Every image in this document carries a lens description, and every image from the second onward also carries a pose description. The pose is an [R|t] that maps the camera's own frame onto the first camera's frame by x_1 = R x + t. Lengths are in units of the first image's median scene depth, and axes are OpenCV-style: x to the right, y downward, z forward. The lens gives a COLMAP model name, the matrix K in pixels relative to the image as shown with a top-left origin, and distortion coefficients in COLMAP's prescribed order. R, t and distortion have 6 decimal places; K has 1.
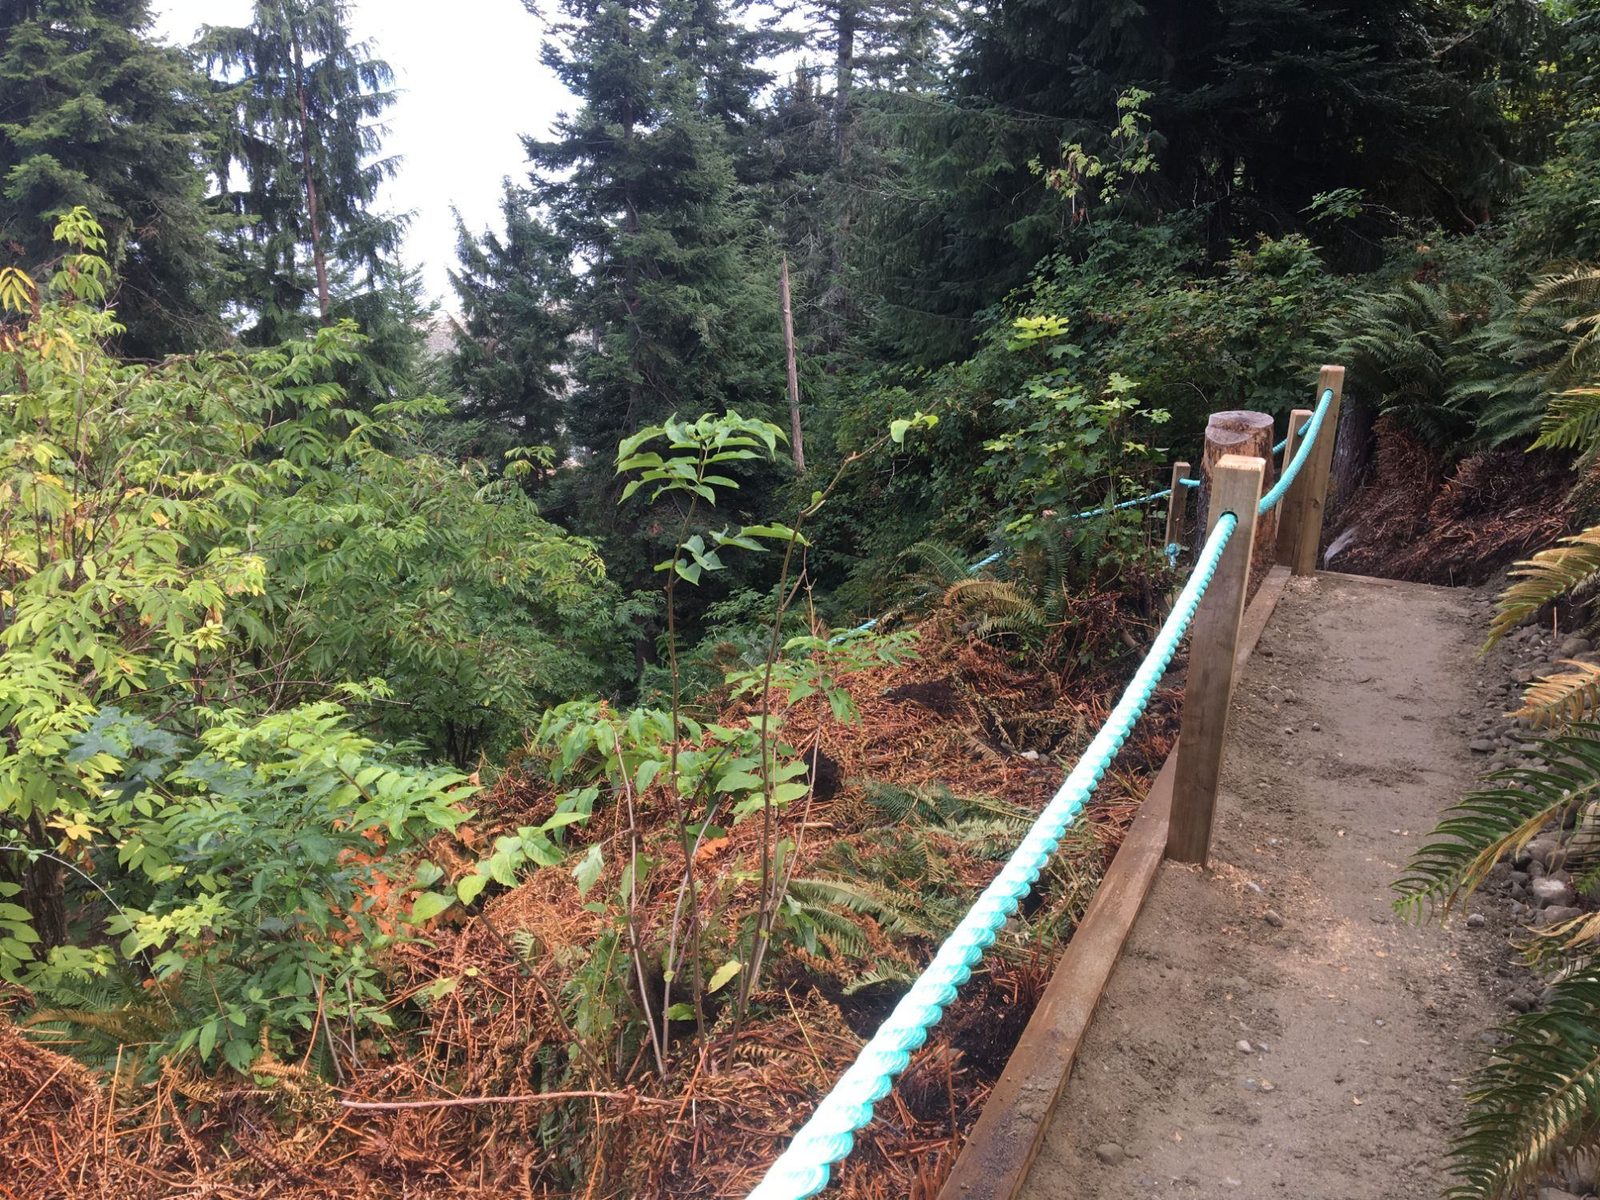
lens RADIAL K [[1373.3, 0, 800.9], [0, 1373.3, 590.5], [0, 0, 1]] dist [0.110249, -0.160305]
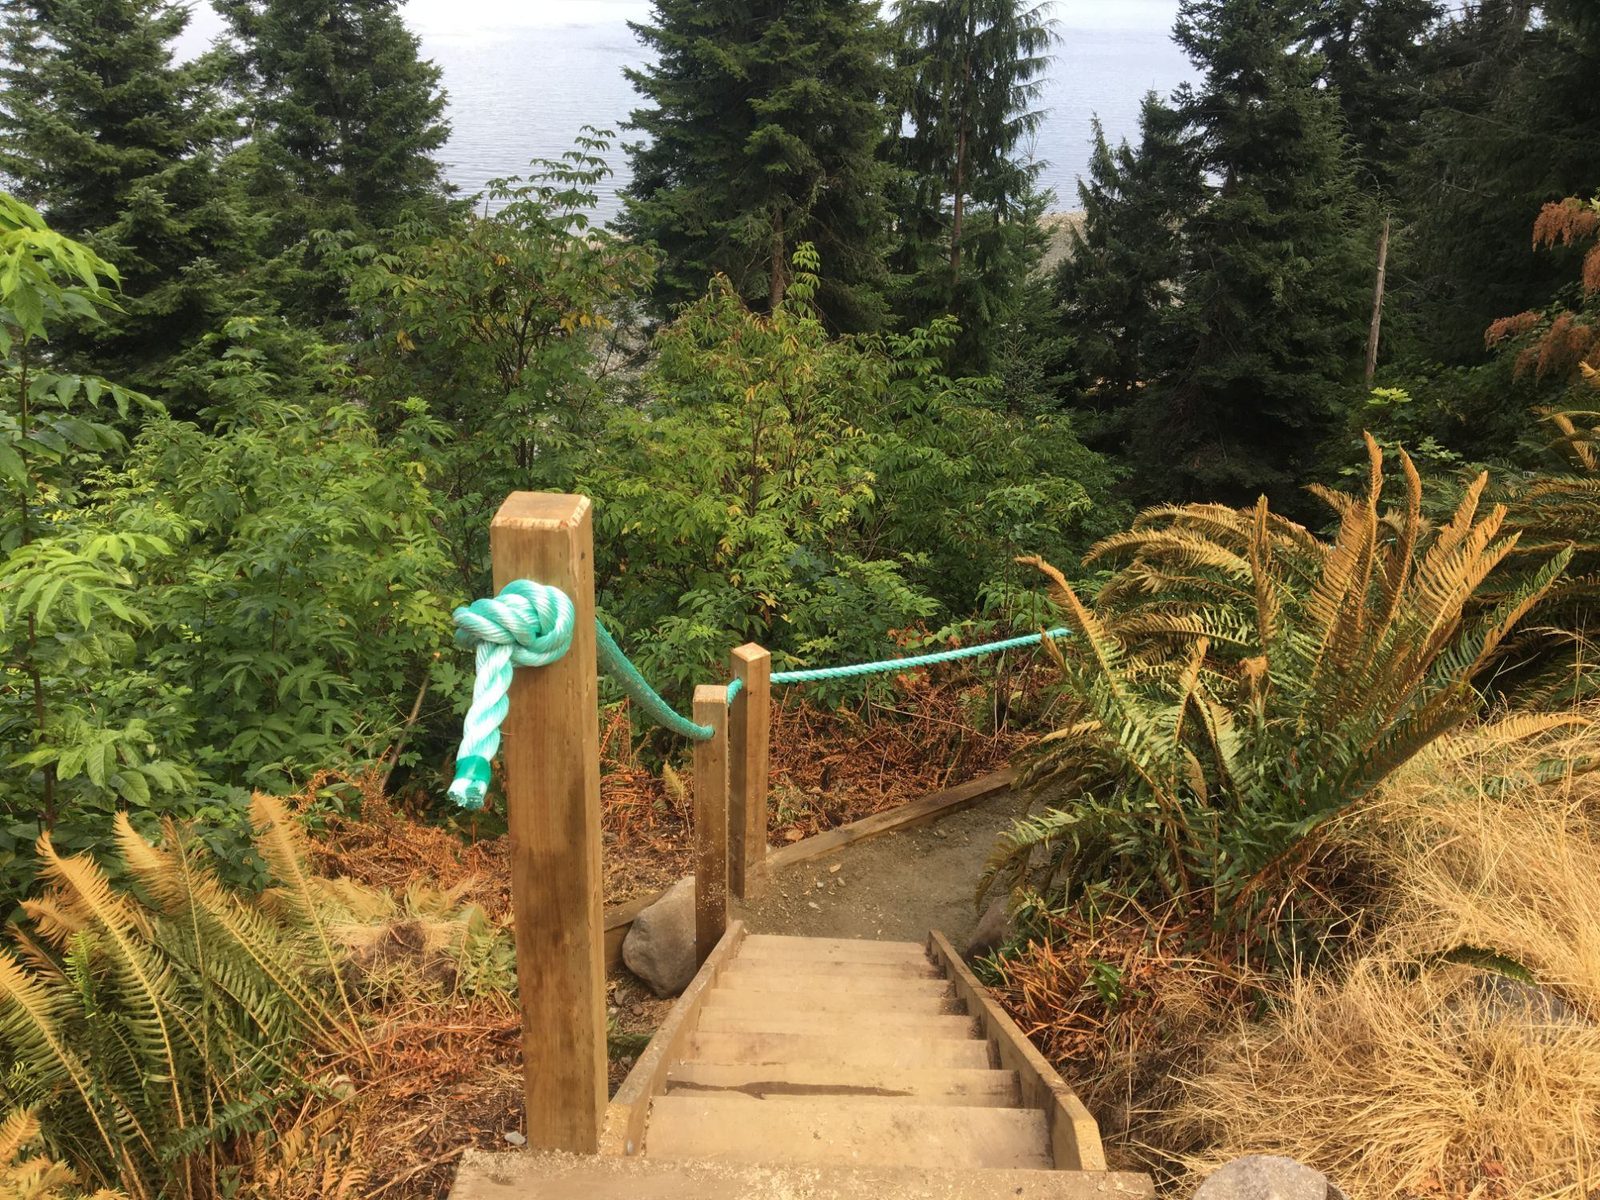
lens RADIAL K [[1373.3, 0, 800.9], [0, 1373.3, 590.5], [0, 0, 1]] dist [0.110249, -0.160305]
pose [[0.902562, 0.185943, -0.388338, 0.060038], [-0.156532, 0.981930, 0.106358, -0.012985], [0.401097, -0.035207, 0.915359, -0.164374]]
